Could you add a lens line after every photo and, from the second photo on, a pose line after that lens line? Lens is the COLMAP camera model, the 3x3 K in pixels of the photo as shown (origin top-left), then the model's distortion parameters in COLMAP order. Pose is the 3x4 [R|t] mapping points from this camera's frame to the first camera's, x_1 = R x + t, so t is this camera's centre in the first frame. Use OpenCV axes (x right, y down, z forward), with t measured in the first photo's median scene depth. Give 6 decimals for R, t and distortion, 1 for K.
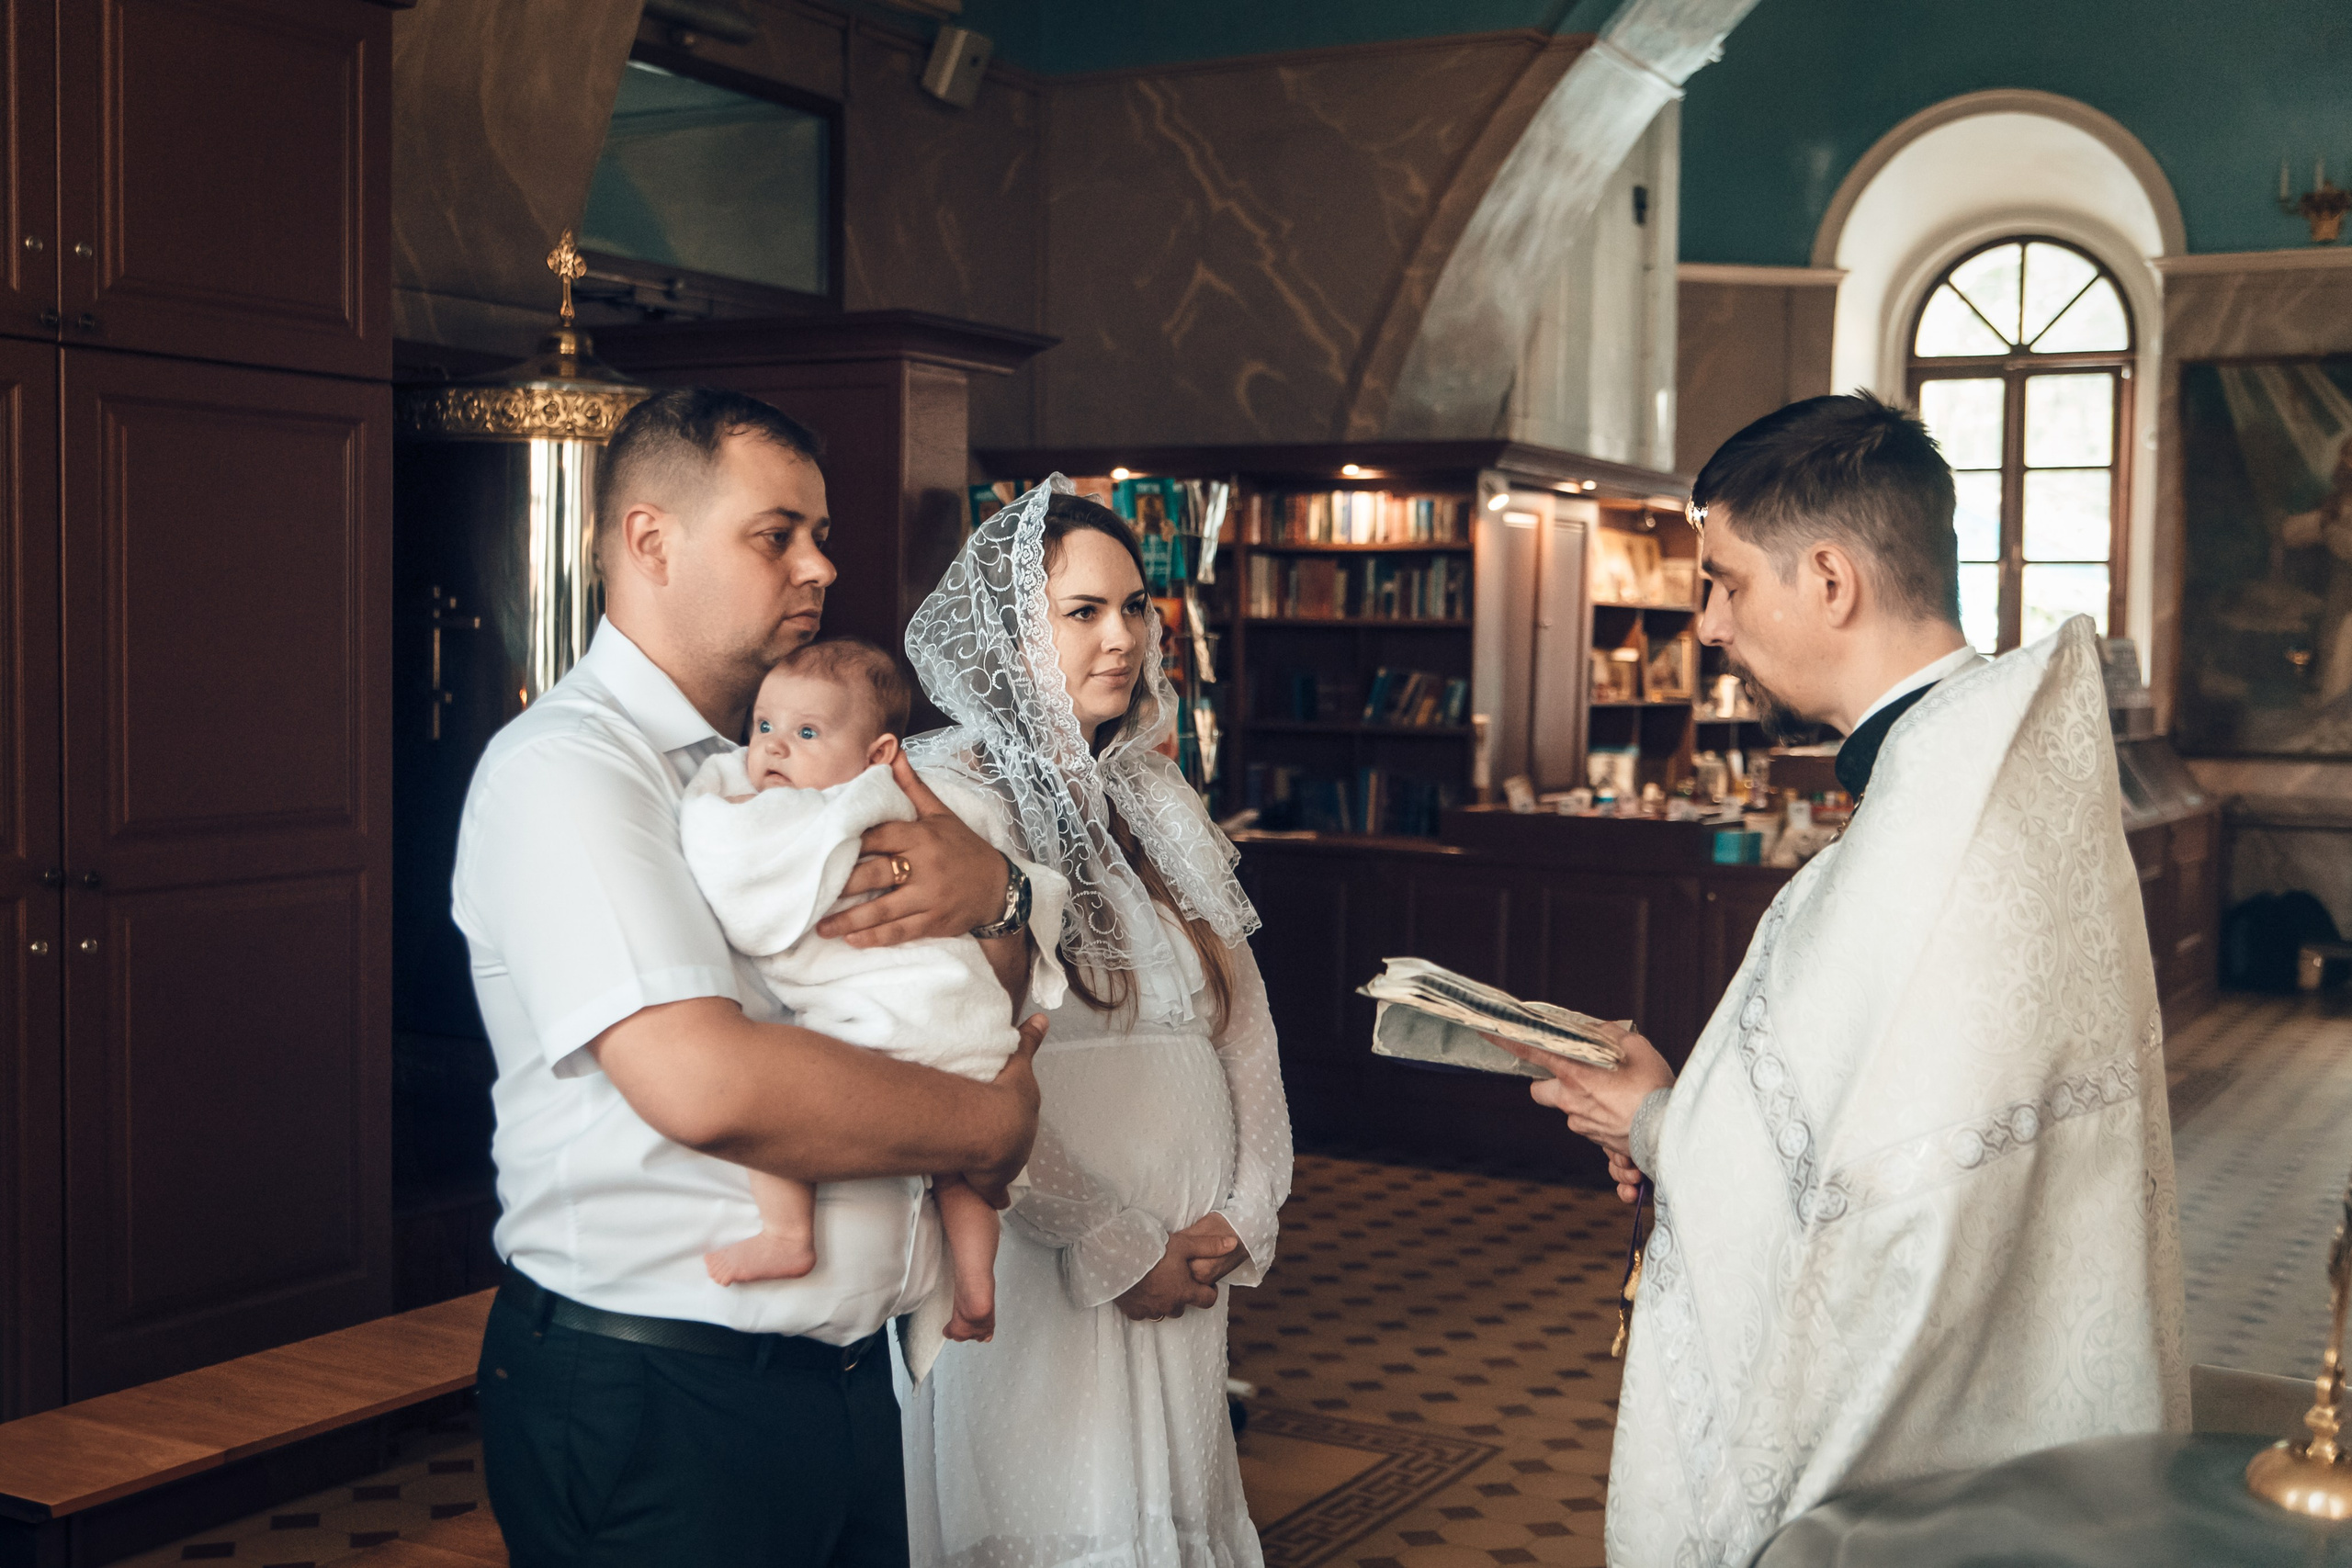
lens RADIAL K [[2683.7, 0, 1176.0], [0, 2683.7, 784.0], [0, 0, 1]] dist [0.065650, -0.012317]
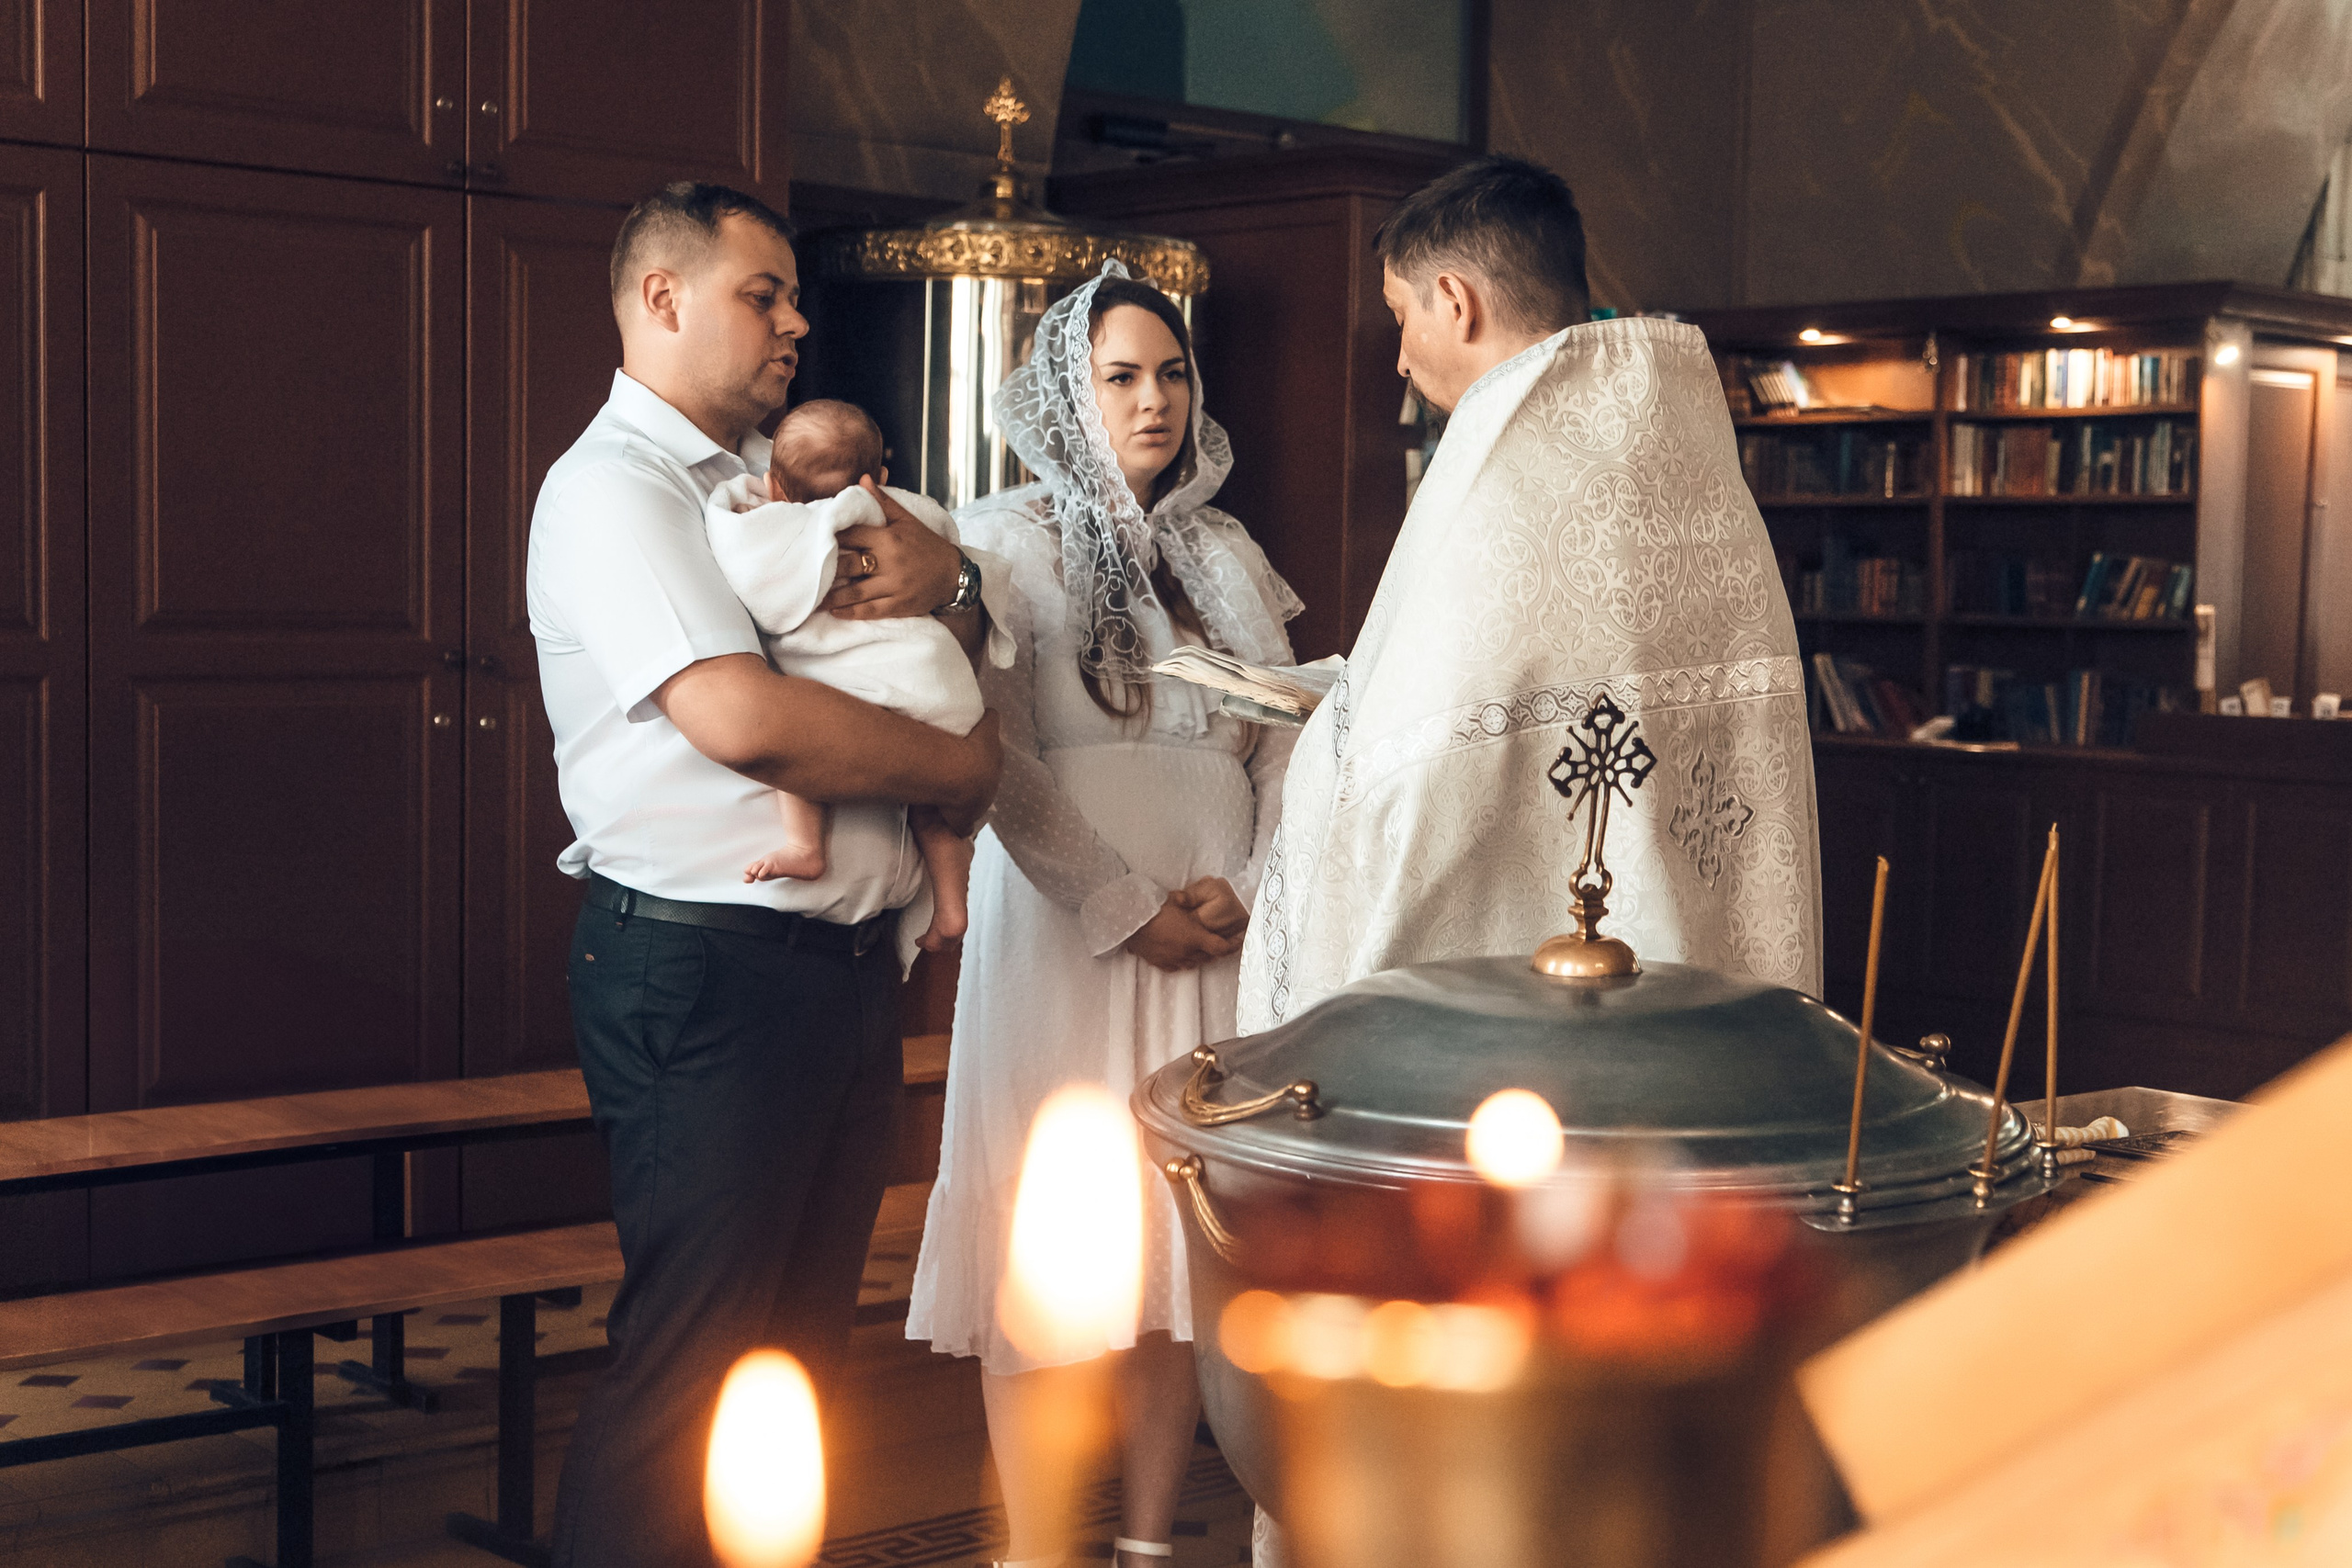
lens RADIAL K [[3284.8, 0, 1176.0], [0, 3284.8, 784.0], [0, 0, 1]] dist [0.069407, 0.041713]
pose [[0.949265, 0.026633, -0.313348, 0.134500], [-0.025158, 0.999645, 0.008752, 0.030238], [0.313470, -0.000424, 0.949598, -0.104146]]
